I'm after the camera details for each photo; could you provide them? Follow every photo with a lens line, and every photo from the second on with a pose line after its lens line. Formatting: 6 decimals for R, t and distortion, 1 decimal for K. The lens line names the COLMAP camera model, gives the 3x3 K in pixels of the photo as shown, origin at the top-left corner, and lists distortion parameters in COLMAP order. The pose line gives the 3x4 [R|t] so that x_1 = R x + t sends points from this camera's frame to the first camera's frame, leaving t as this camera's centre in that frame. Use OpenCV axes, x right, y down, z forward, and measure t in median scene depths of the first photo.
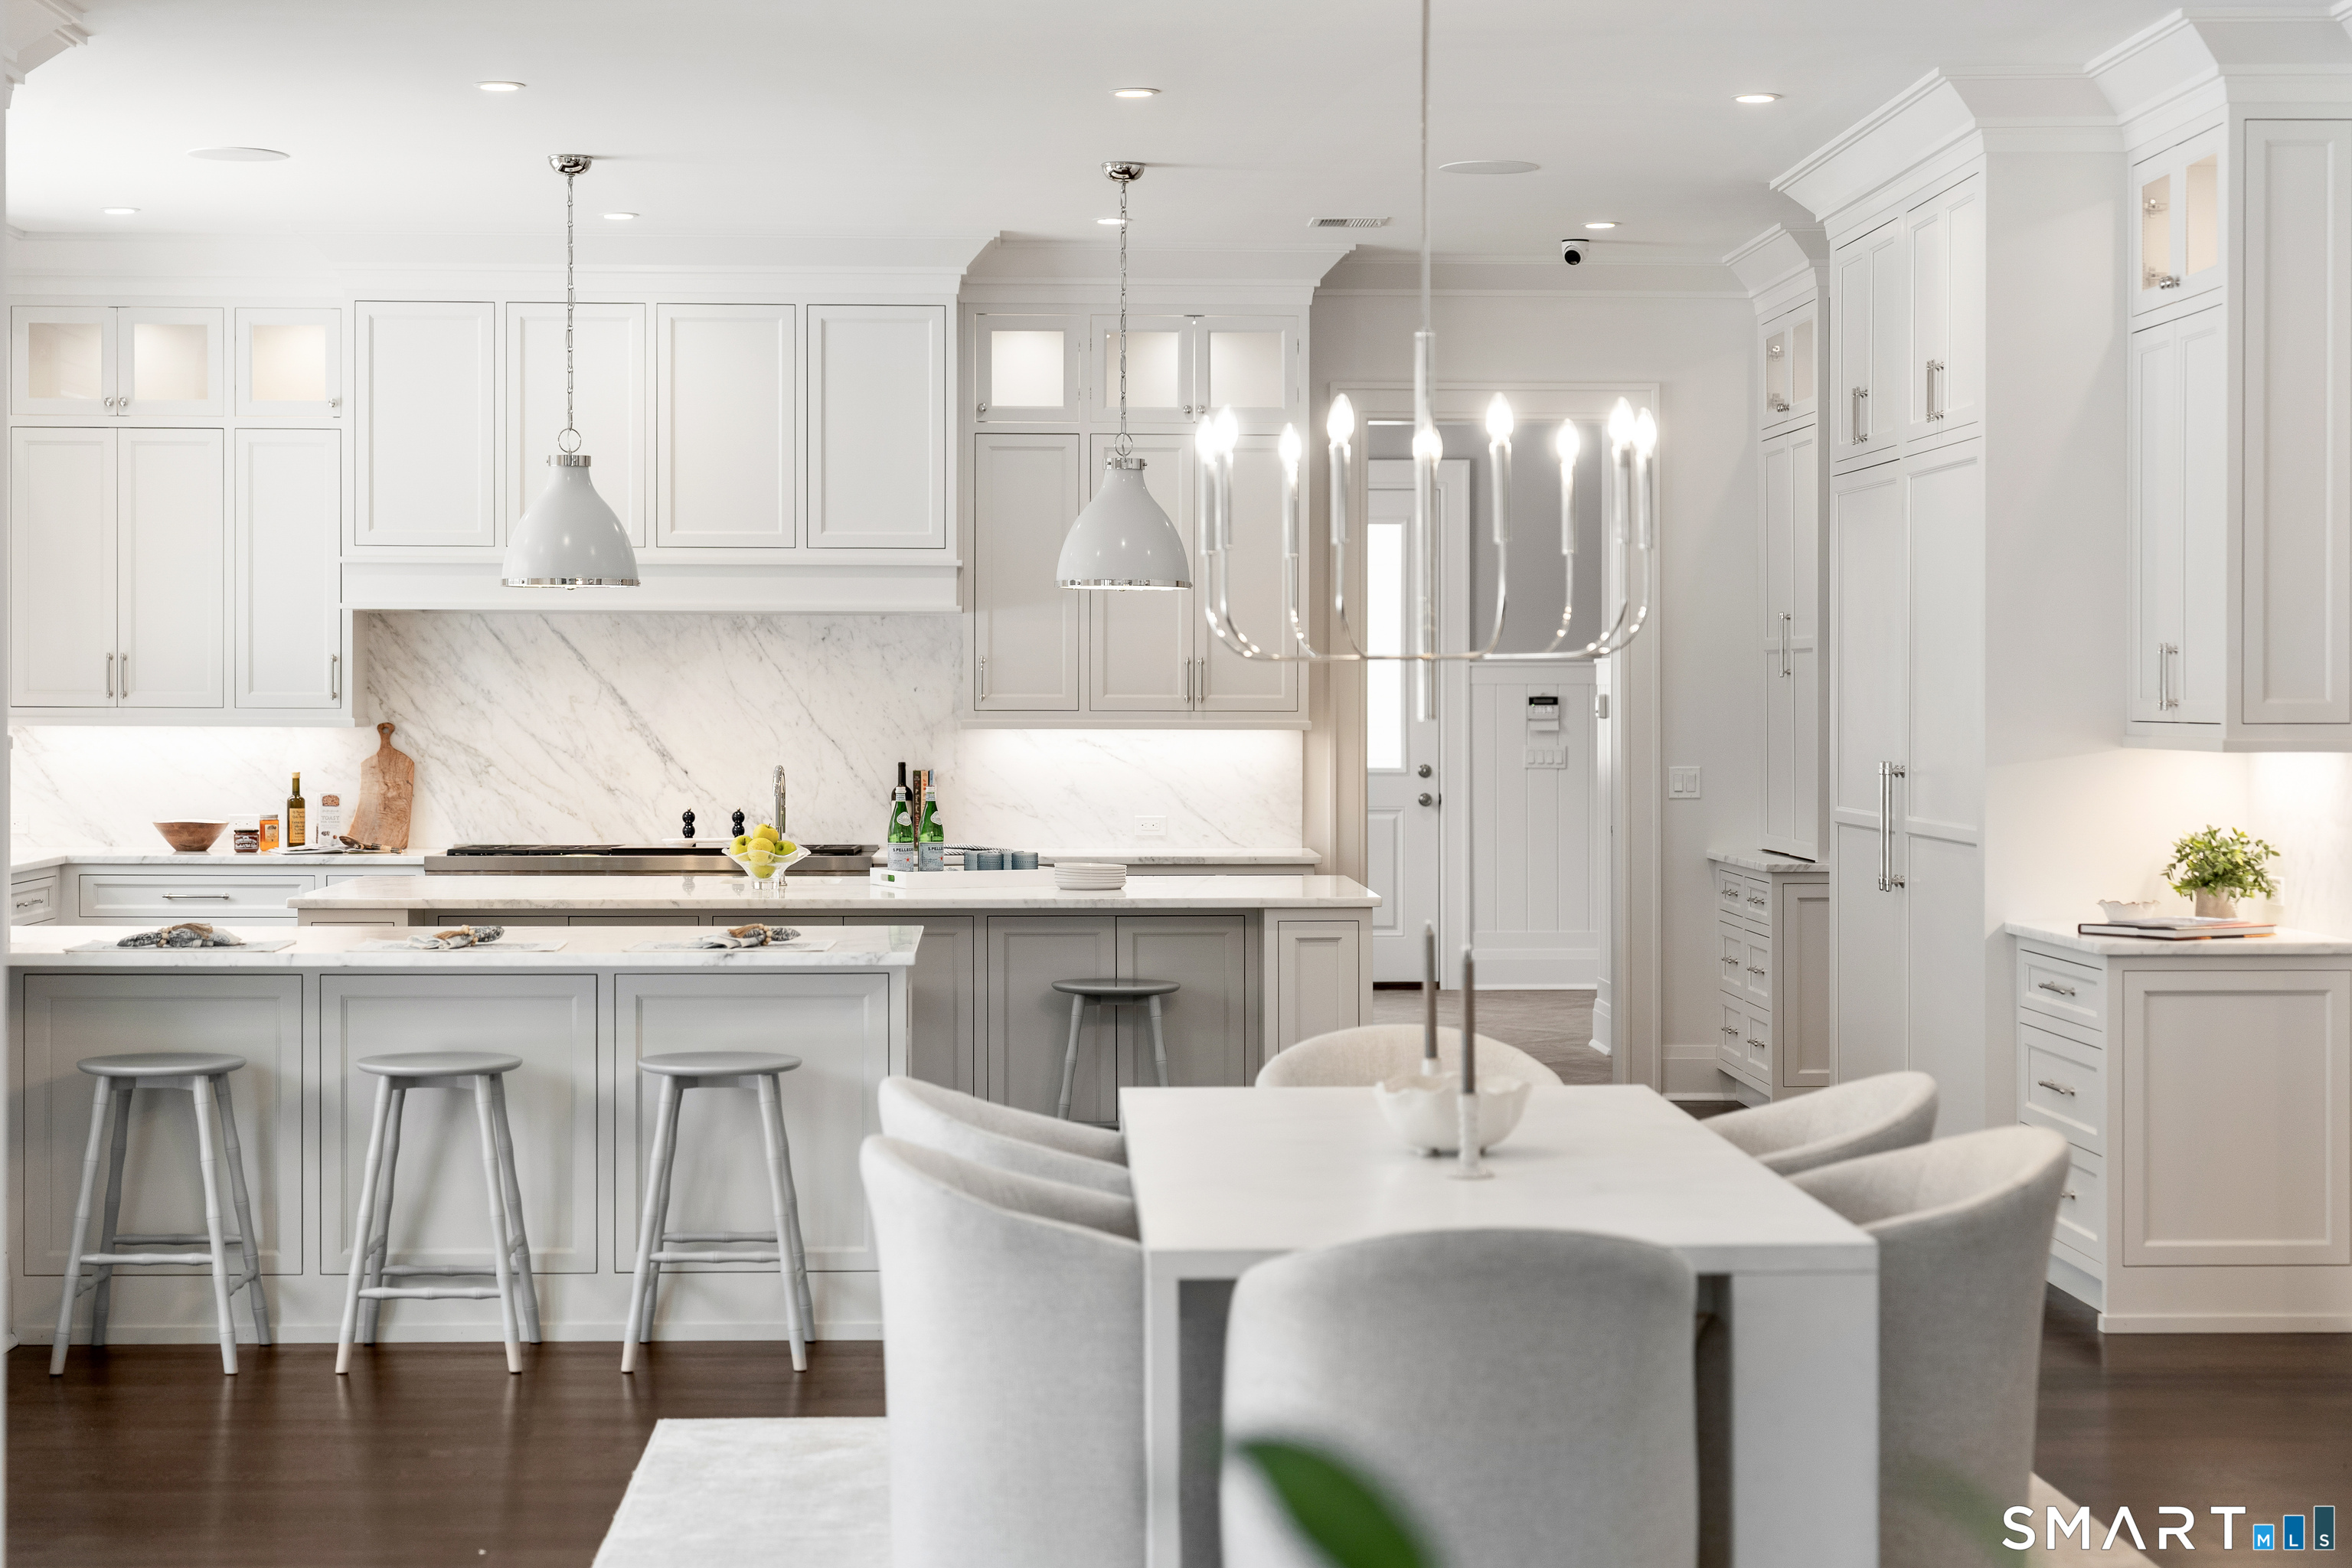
lens RADIAL K [[3869.5, 0, 1172.9], [0, 3869.5, 740.5], [0, 0, 1]] dist [0.010257, -0.030567]
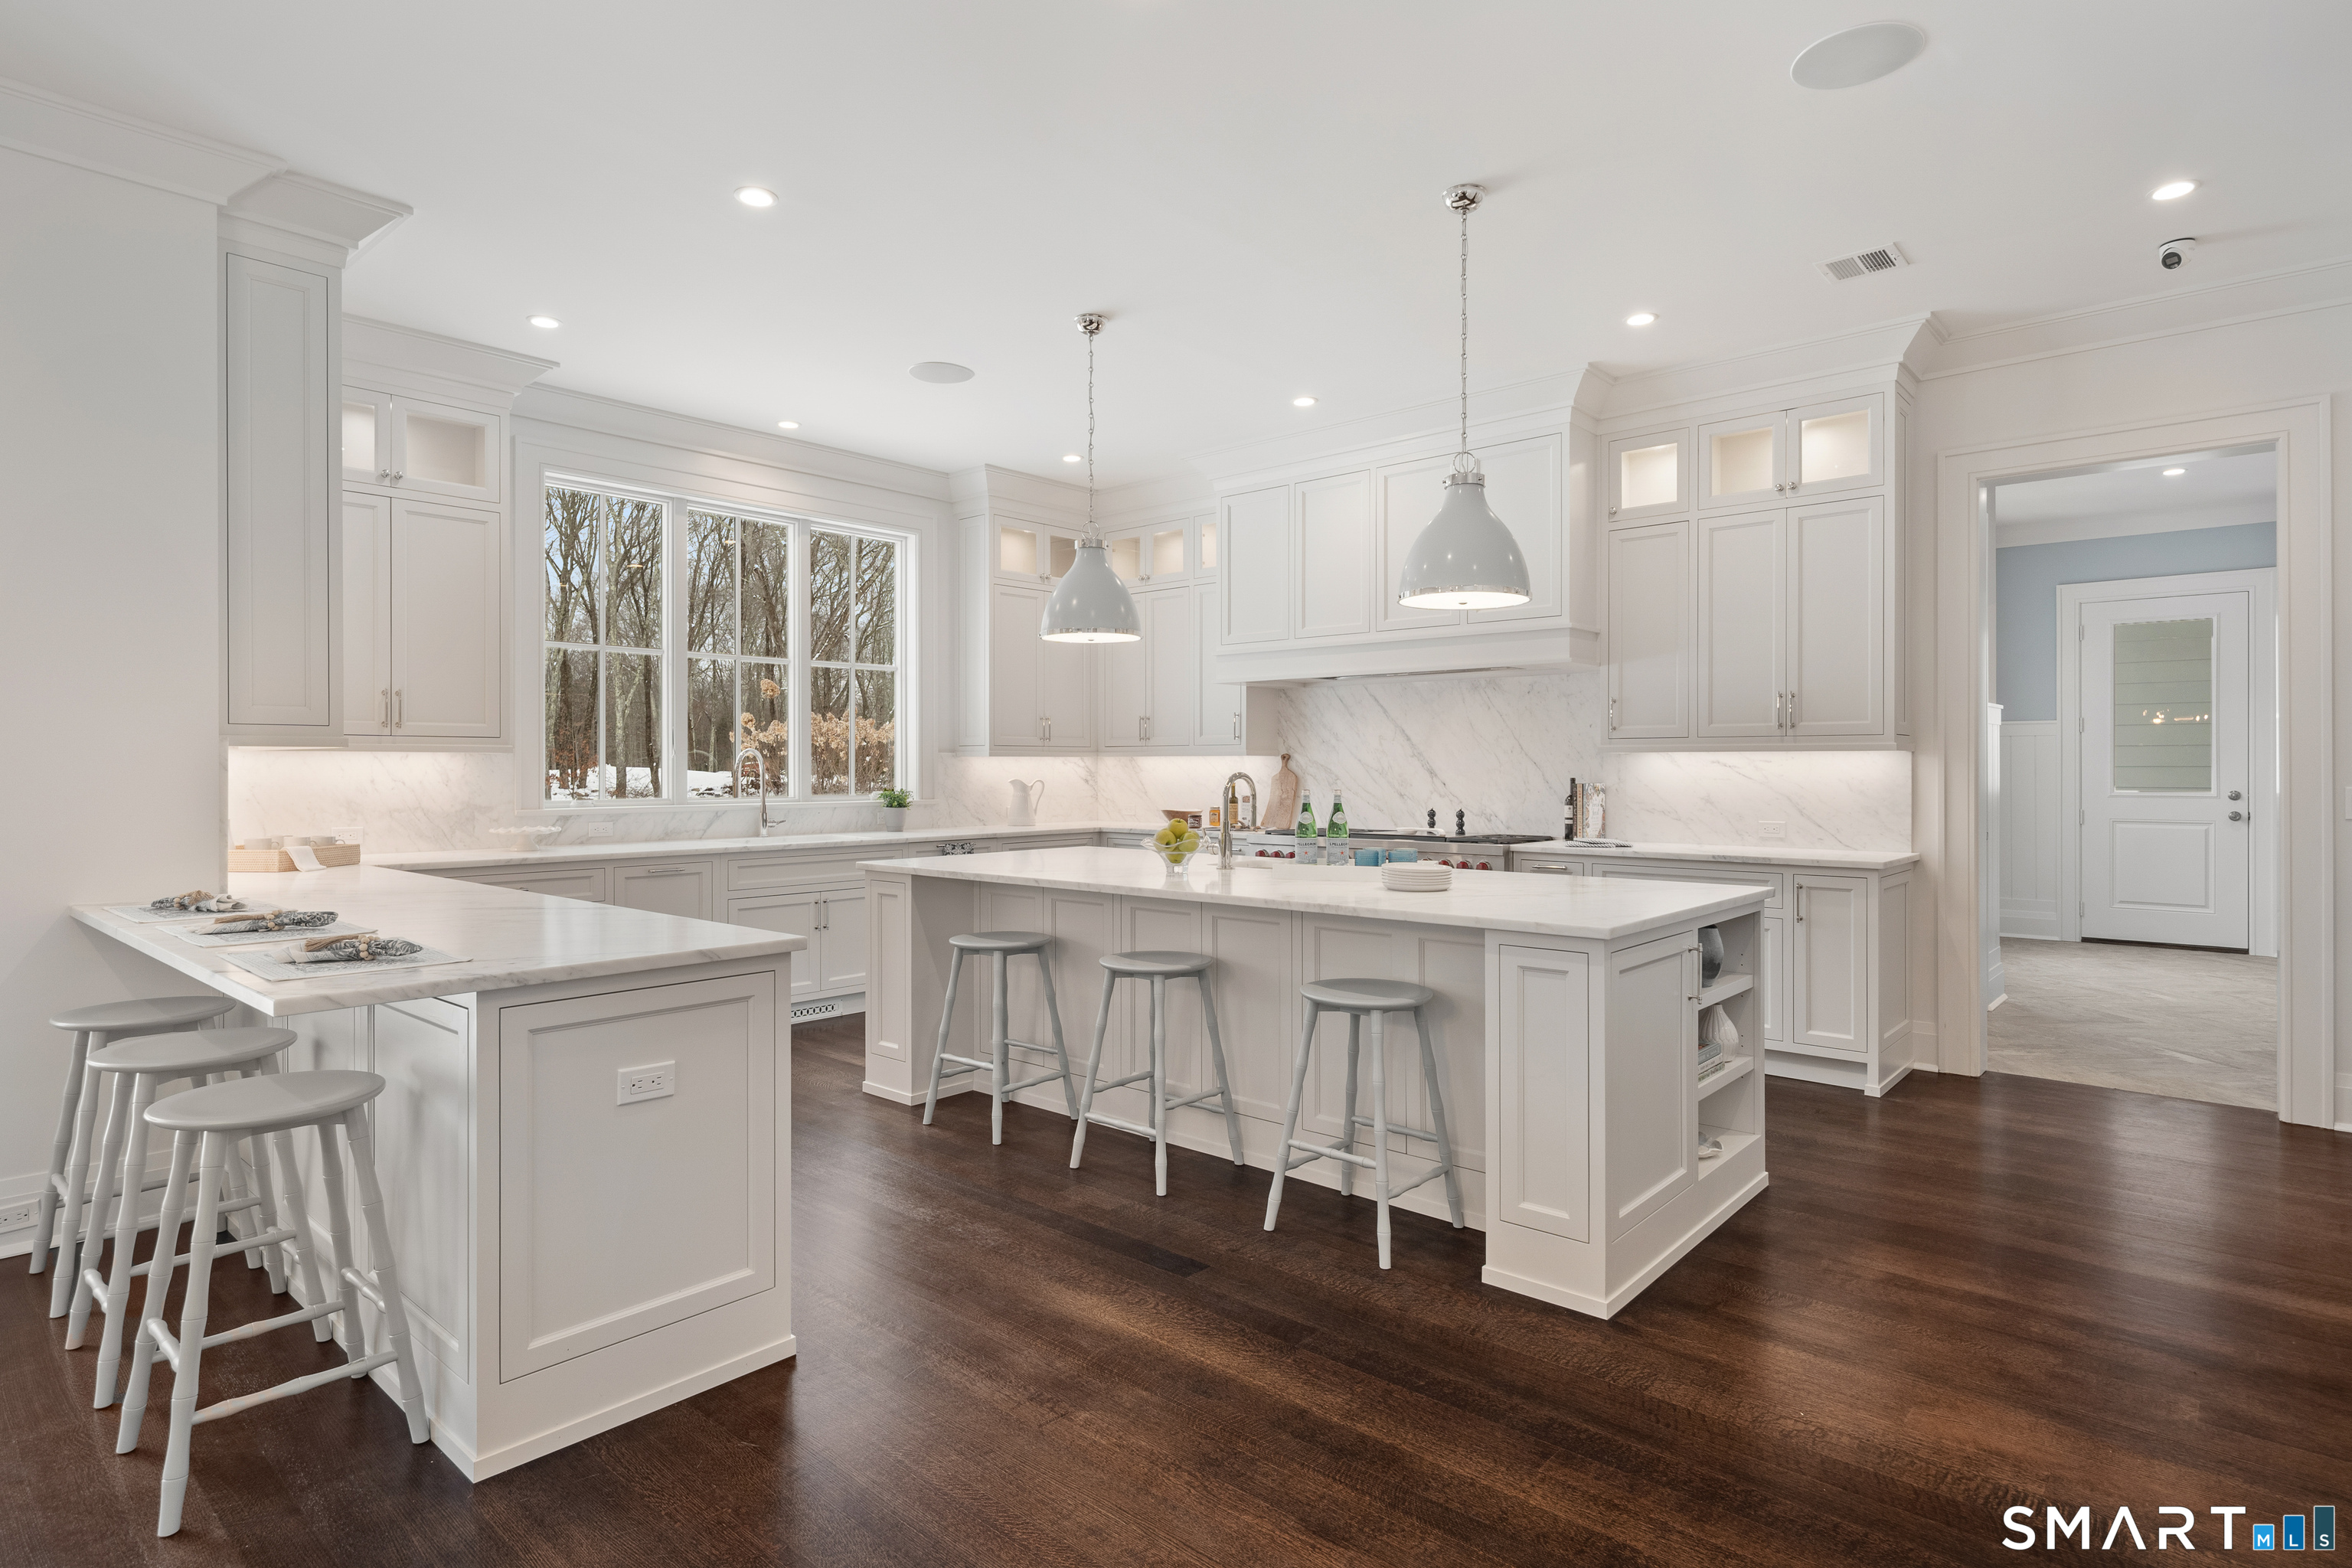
lens RADIAL K [[1220.9, 0, 1174.6], [0, 1220.9, 776.5], [0, 0, 1]] dist [-0.001124, -0.000235]
pose [[0.721831, 0.002360, -0.692066, 0.132338], [-0.007249, 0.999965, -0.004152, 0.008057], [0.692032, 0.008014, 0.721822, 0.594900]]
